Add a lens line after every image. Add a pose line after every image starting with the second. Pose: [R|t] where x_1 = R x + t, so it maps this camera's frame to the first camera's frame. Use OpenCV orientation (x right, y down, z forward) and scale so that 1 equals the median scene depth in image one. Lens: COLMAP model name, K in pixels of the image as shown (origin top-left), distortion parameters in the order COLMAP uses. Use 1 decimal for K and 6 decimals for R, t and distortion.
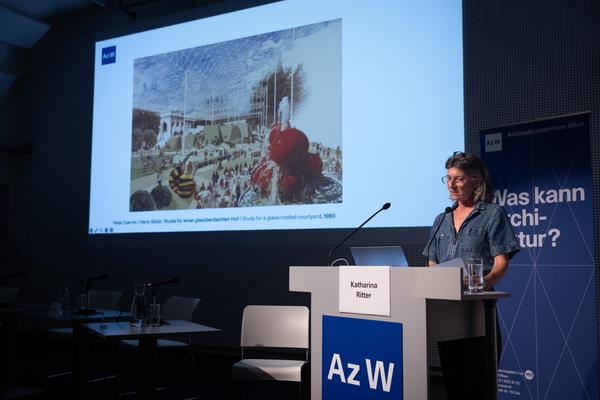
lens RADIAL K [[573.8, 0, 305.6], [0, 573.8, 220.7], [0, 0, 1]] dist [0.015755, 0.000000]
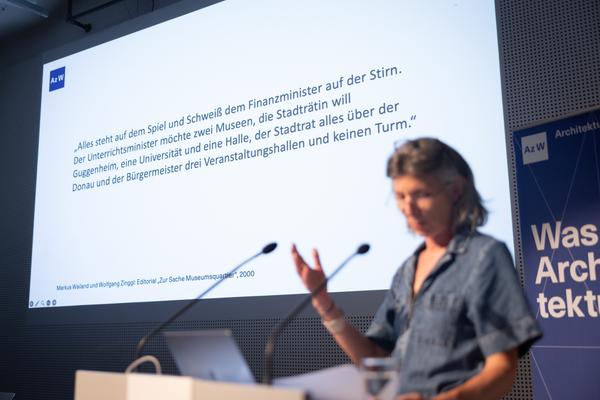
lens RADIAL K [[690.2, 0, 299.1], [0, 690.2, 199.7], [0, 0, 1]] dist [0.002036, 0.000000]
pose [[0.995253, -0.045083, -0.086246, 0.134600], [0.034810, 0.992509, -0.117110, -0.000788], [0.090880, 0.113552, 0.989367, 0.239344]]
